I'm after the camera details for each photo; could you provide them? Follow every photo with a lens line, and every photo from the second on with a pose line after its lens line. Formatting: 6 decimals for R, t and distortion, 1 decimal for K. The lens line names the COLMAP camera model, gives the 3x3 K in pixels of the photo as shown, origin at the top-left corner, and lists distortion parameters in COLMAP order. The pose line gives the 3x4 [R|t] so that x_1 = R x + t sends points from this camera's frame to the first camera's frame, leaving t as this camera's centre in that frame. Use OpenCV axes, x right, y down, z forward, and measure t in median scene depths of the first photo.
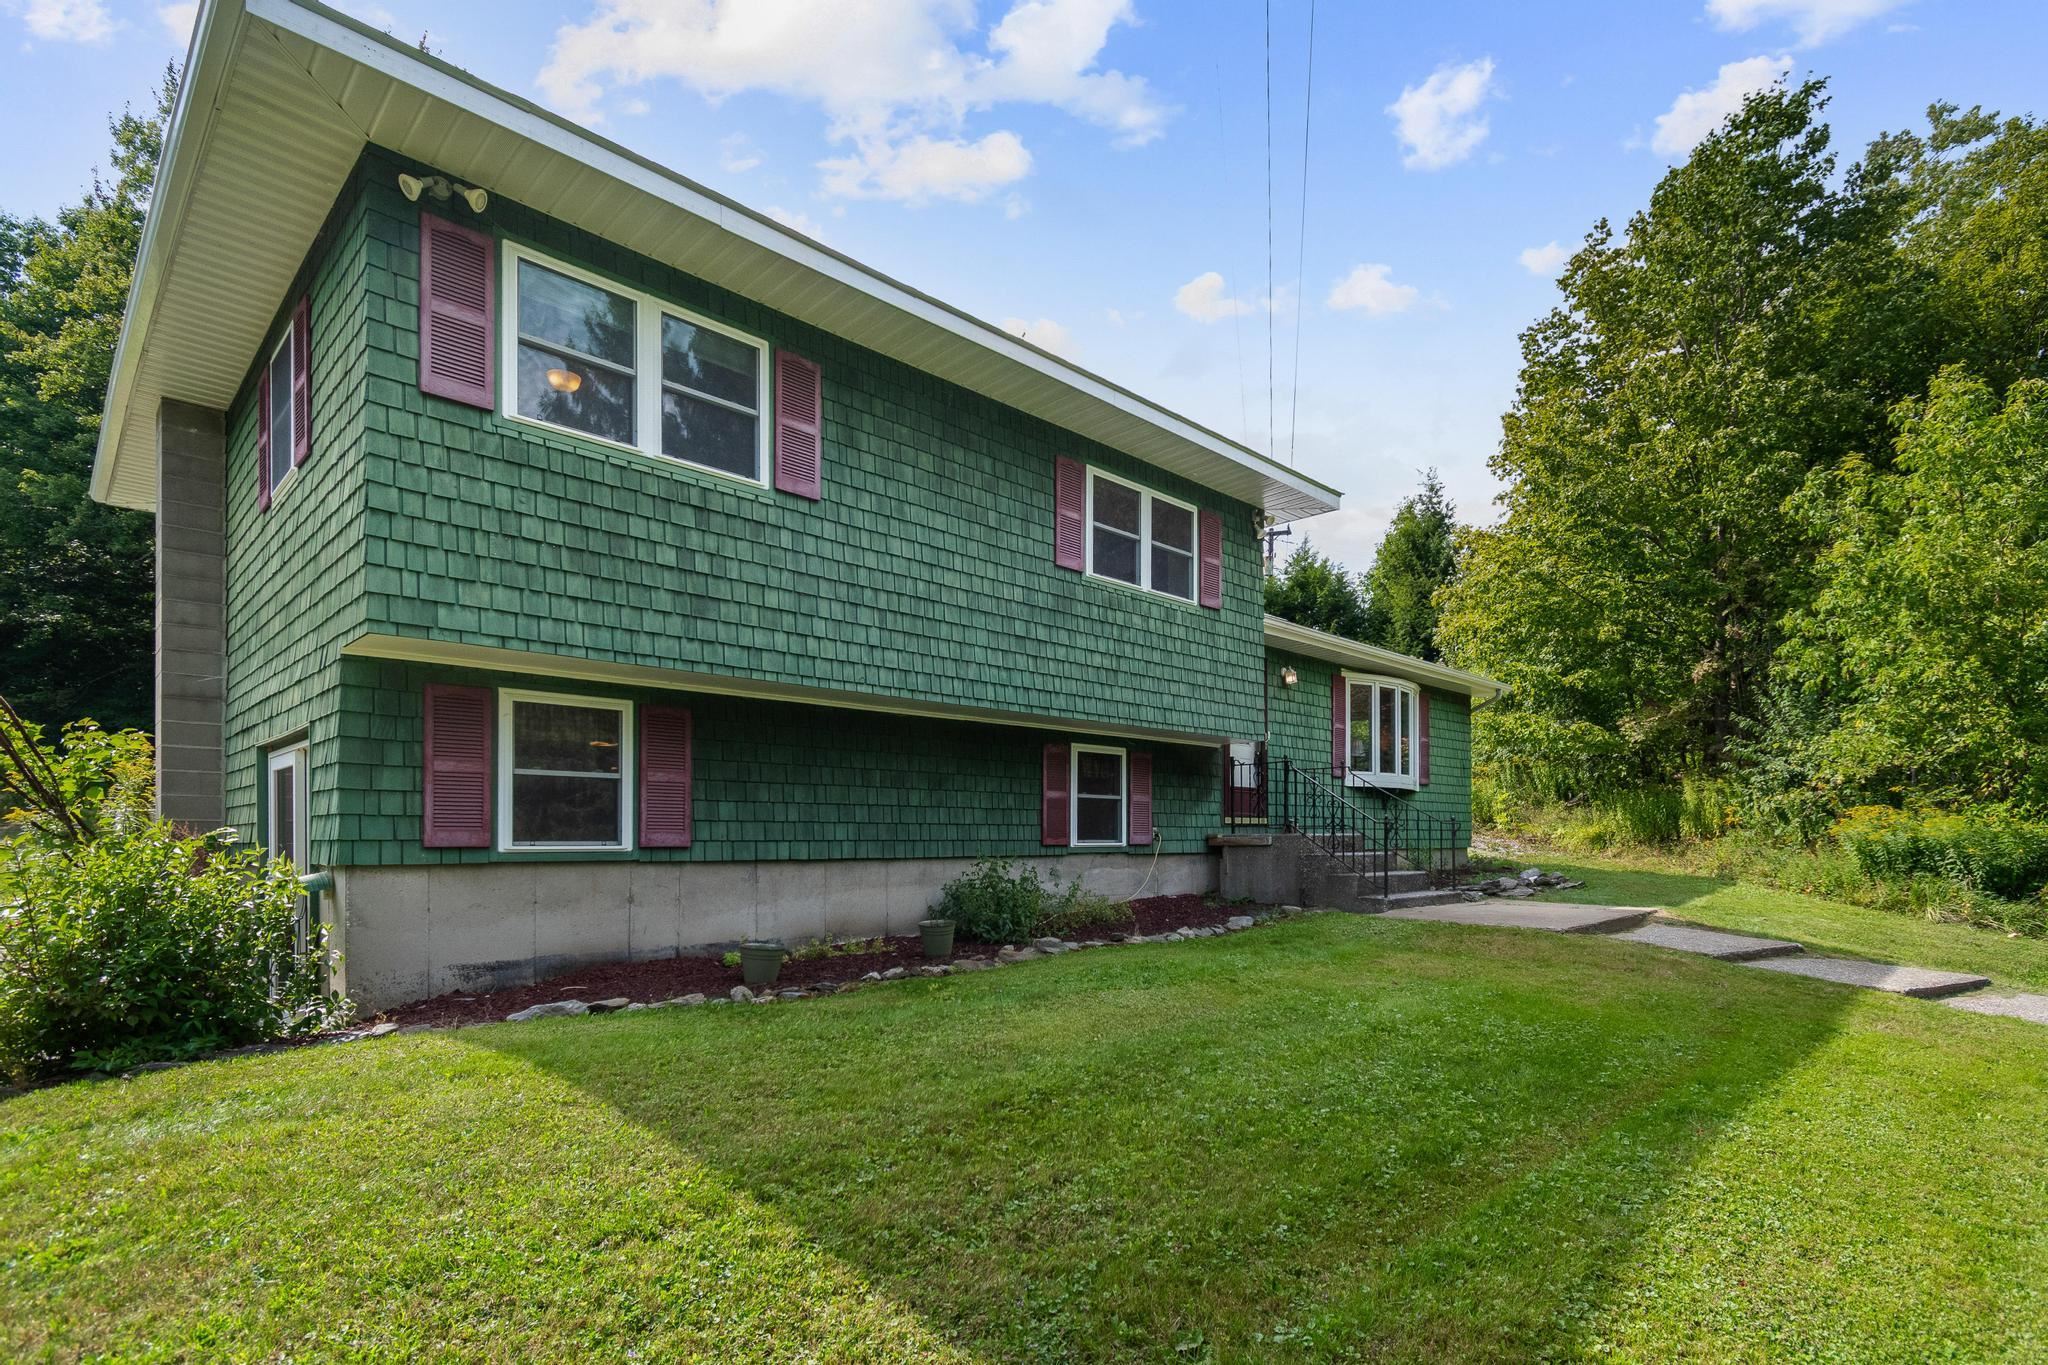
lens RADIAL K [[1013.7, 0, 1057.1], [0, 1013.7, 844.1], [0, 0, 1]] dist [0.003201, 0.000489]
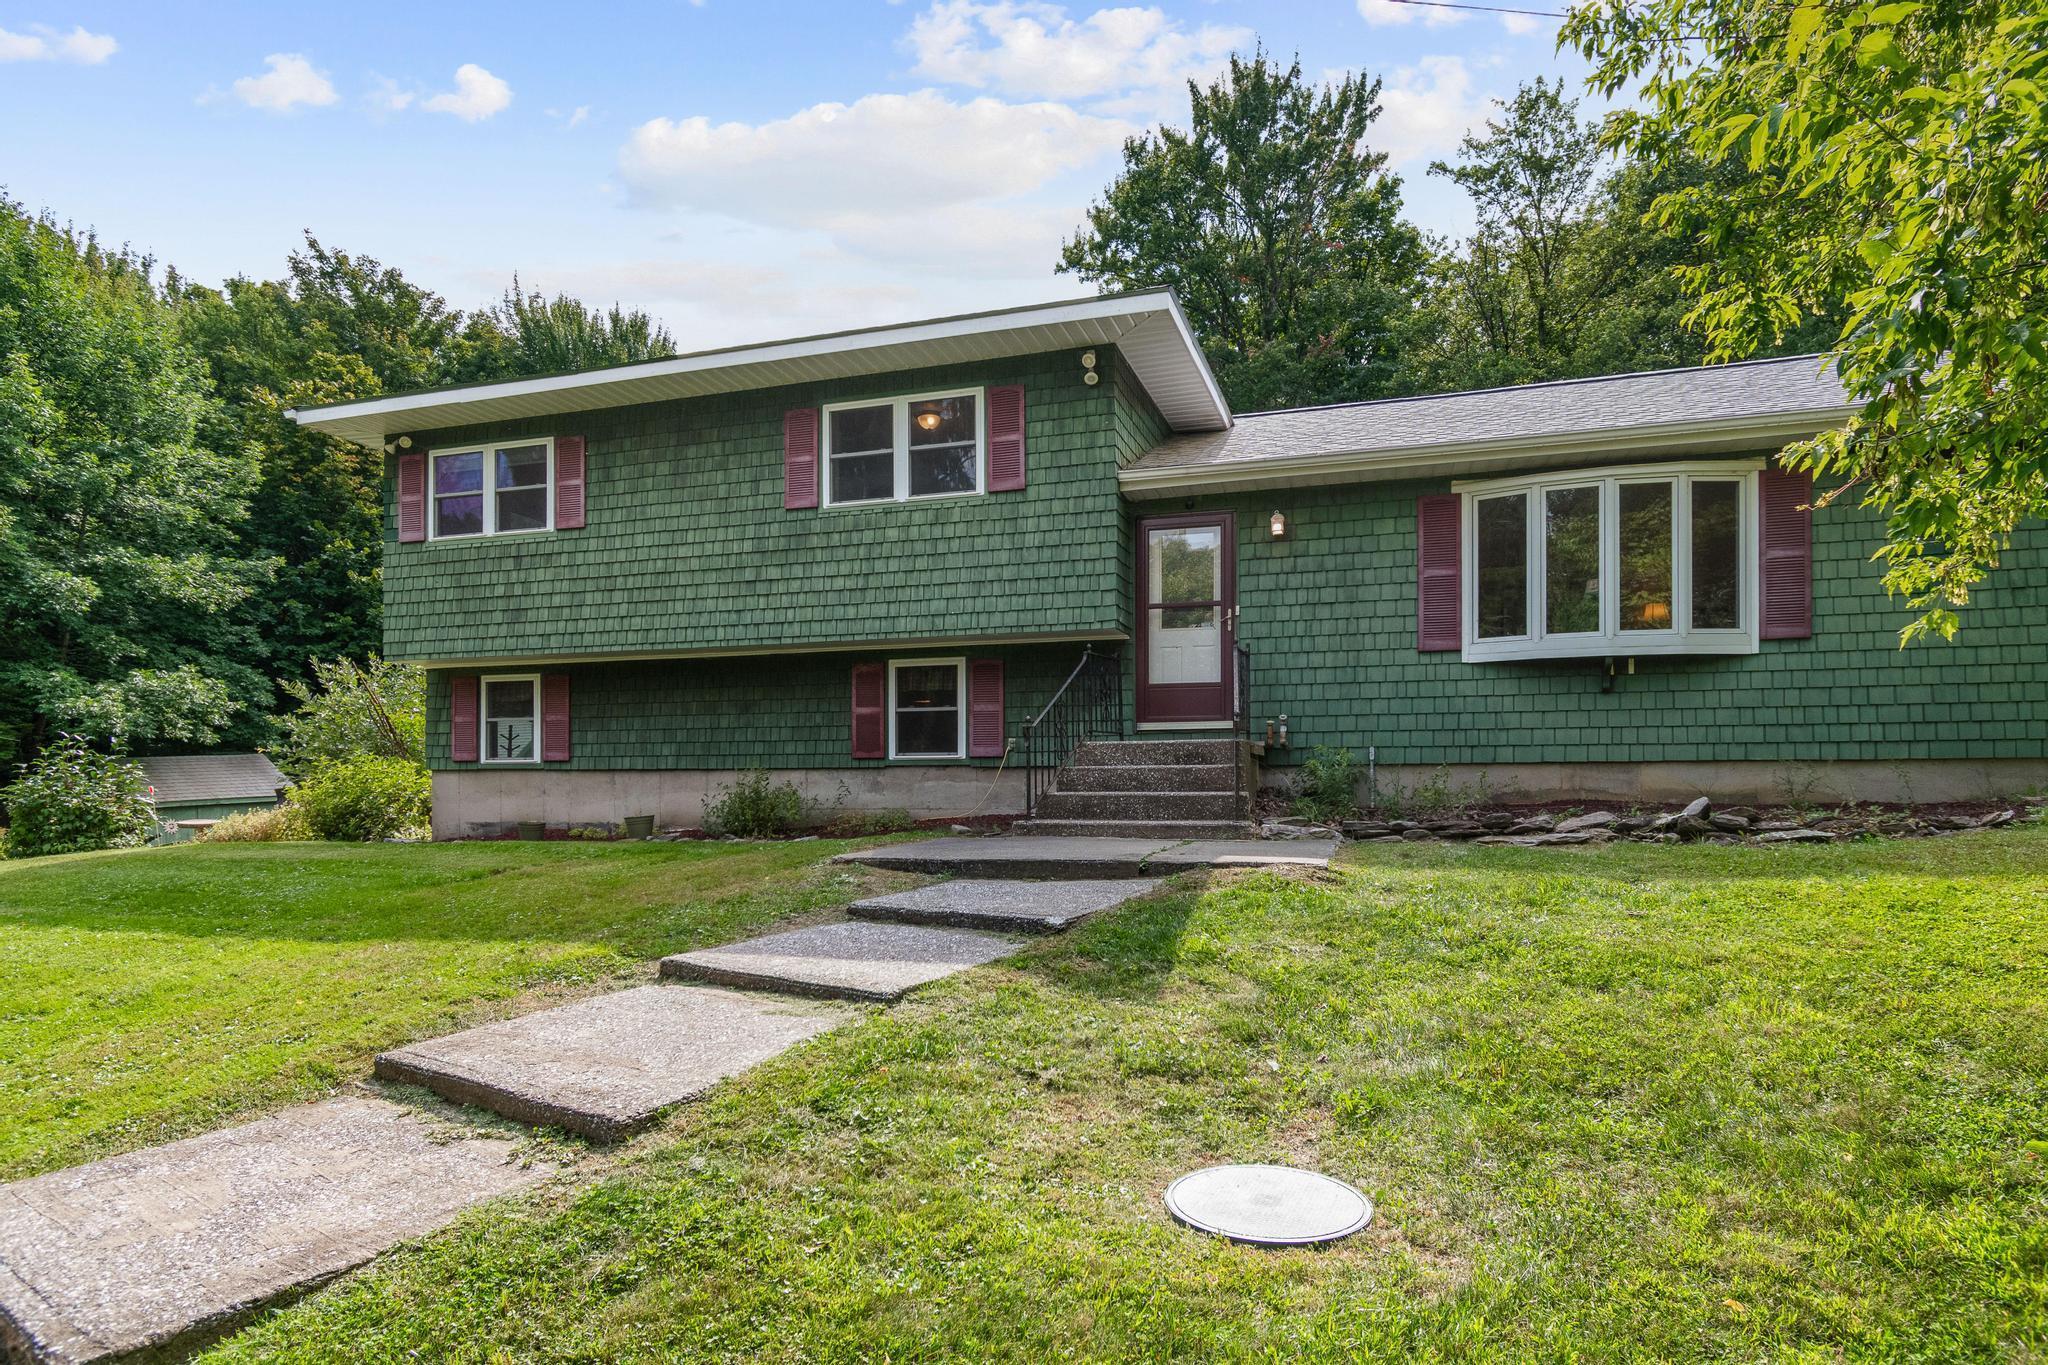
lens RADIAL K [[1133.2, 0, 1026.4], [0, 1133.2, 759.7], [0, 0, 1]] dist [0.000947, 0.001222]
pose [[0.450464, -0.004675, -0.892782, 1.230929], [0.003404, 0.999988, -0.003519, 0.008134], [0.892788, -0.001454, 0.450475, 0.665387]]
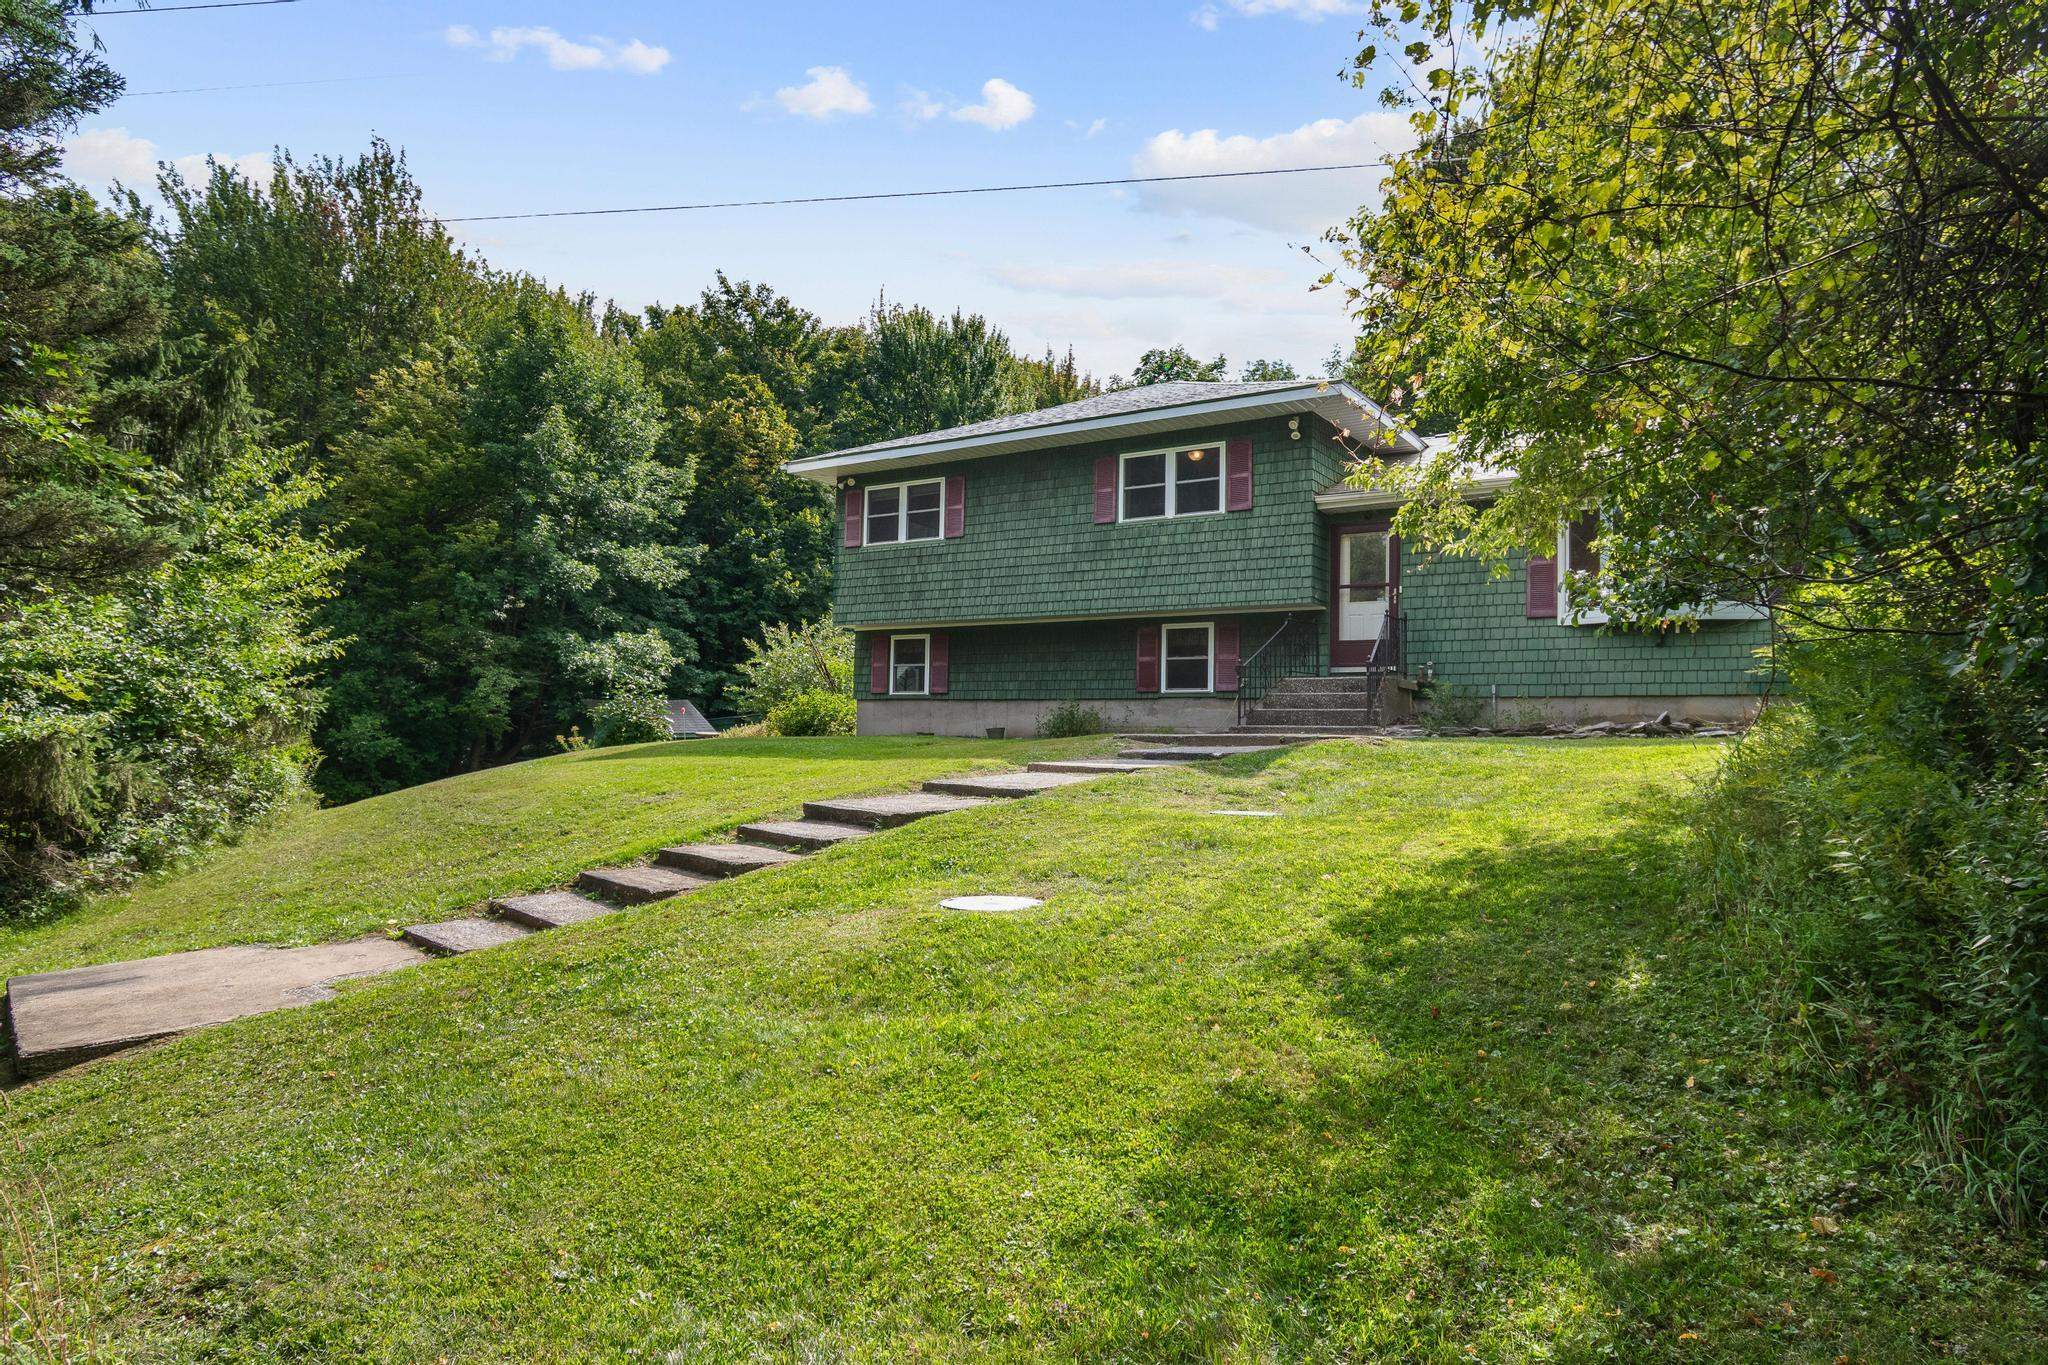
lens RADIAL K [[1261.1, 0, 1021.9], [0, 1261.1, 673.1], [0, 0, 1]] dist [0.003495, 0.000149]
pose [[0.193064, -0.047114, -0.980054, 1.996655], [-0.020382, 0.998438, -0.052013, 0.082491], [0.980974, 0.030017, 0.191802, 0.484040]]
